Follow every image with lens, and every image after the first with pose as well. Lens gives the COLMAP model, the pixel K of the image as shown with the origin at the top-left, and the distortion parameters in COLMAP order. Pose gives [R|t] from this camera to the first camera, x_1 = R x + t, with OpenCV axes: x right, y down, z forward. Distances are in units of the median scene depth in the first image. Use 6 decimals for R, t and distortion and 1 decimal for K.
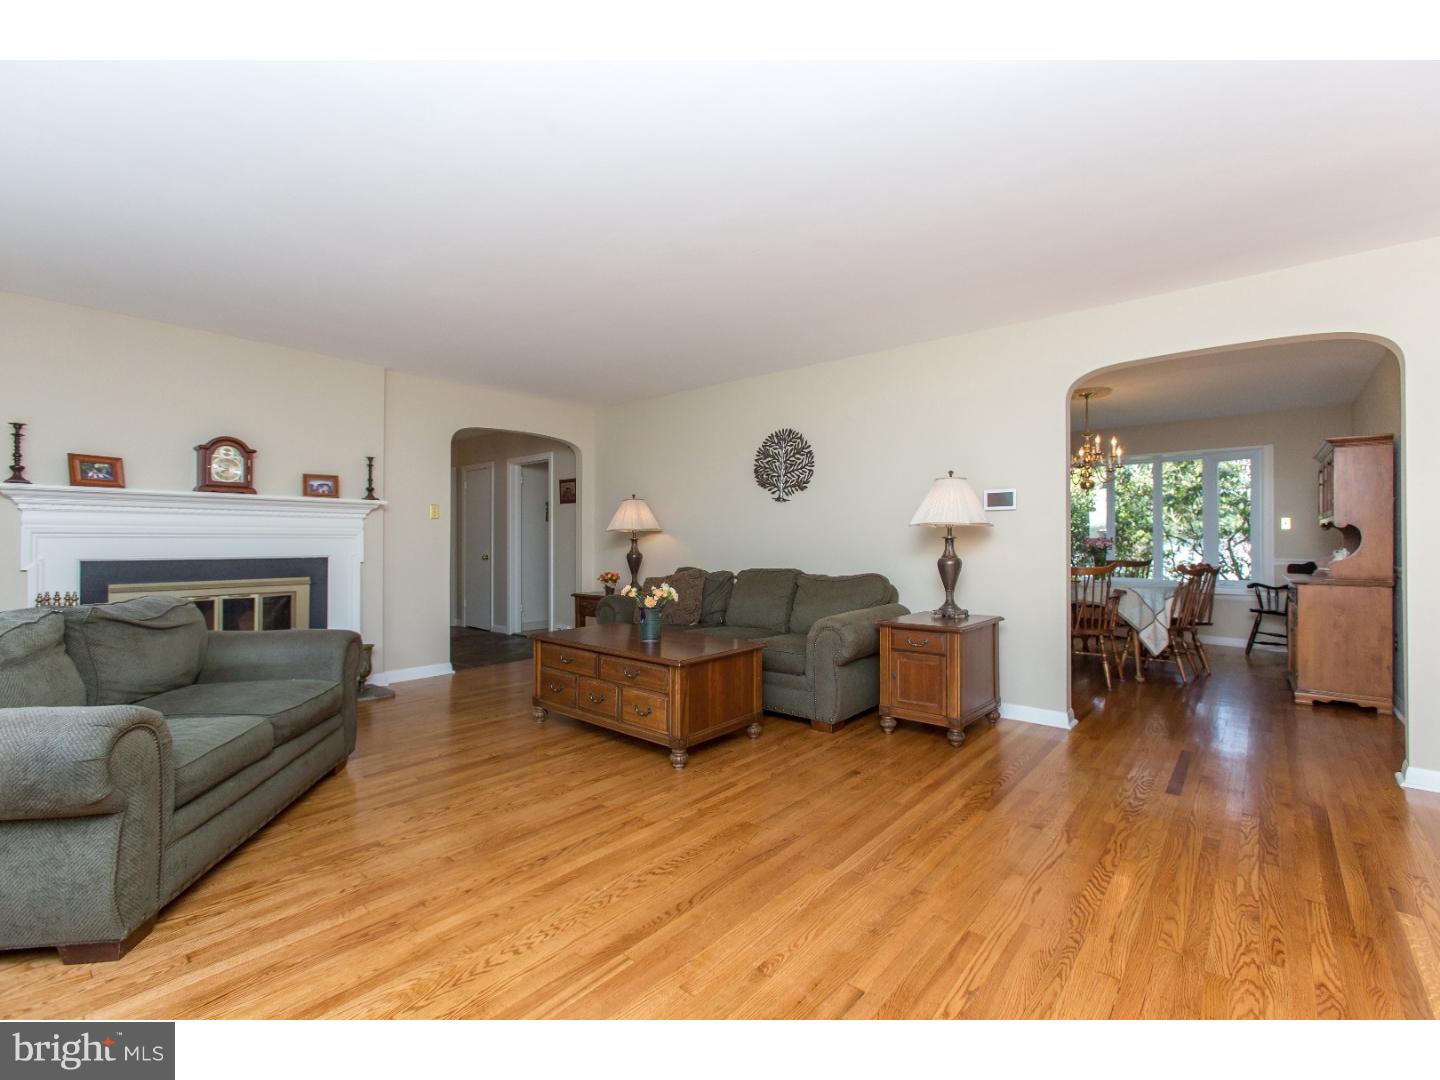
lens RADIAL K [[648.0, 0, 720.0], [0, 648.0, 540.0], [0, 0, 1]] dist [-0.039352, 0.021079]
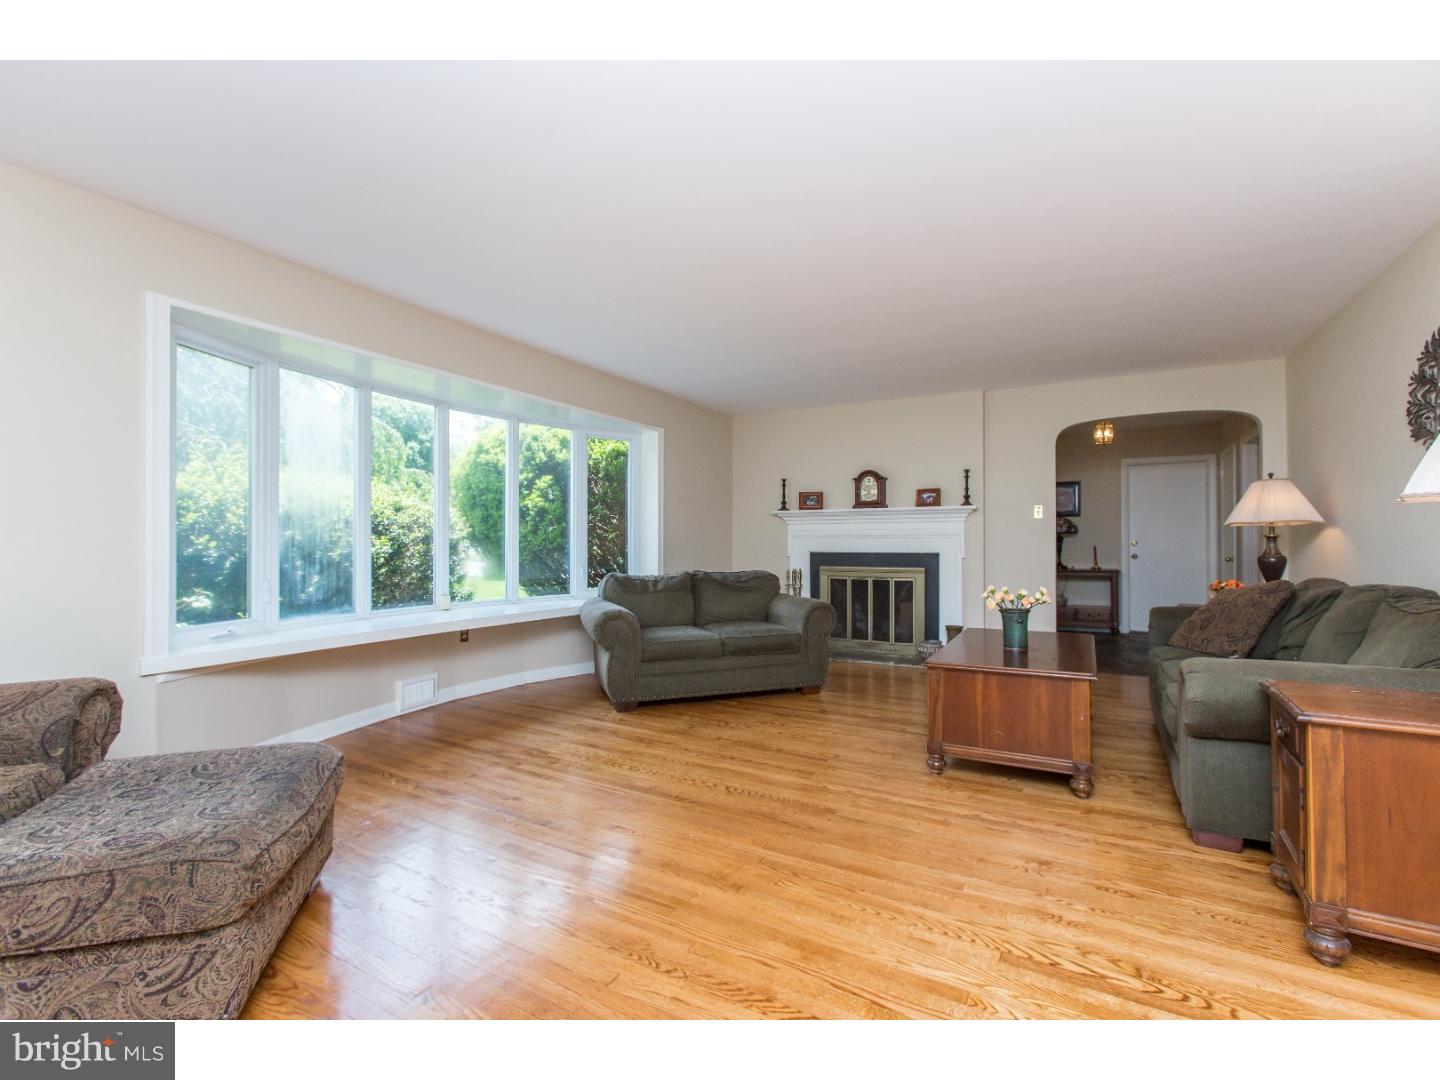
lens RADIAL K [[648.0, 0, 720.0], [0, 648.0, 540.0], [0, 0, 1]] dist [-0.039352, 0.021079]
pose [[0.171227, -0.001777, -0.985230, 0.762697], [0.006355, 0.999980, -0.000699, -0.000616], [0.985211, -0.006142, 0.171235, 0.468379]]
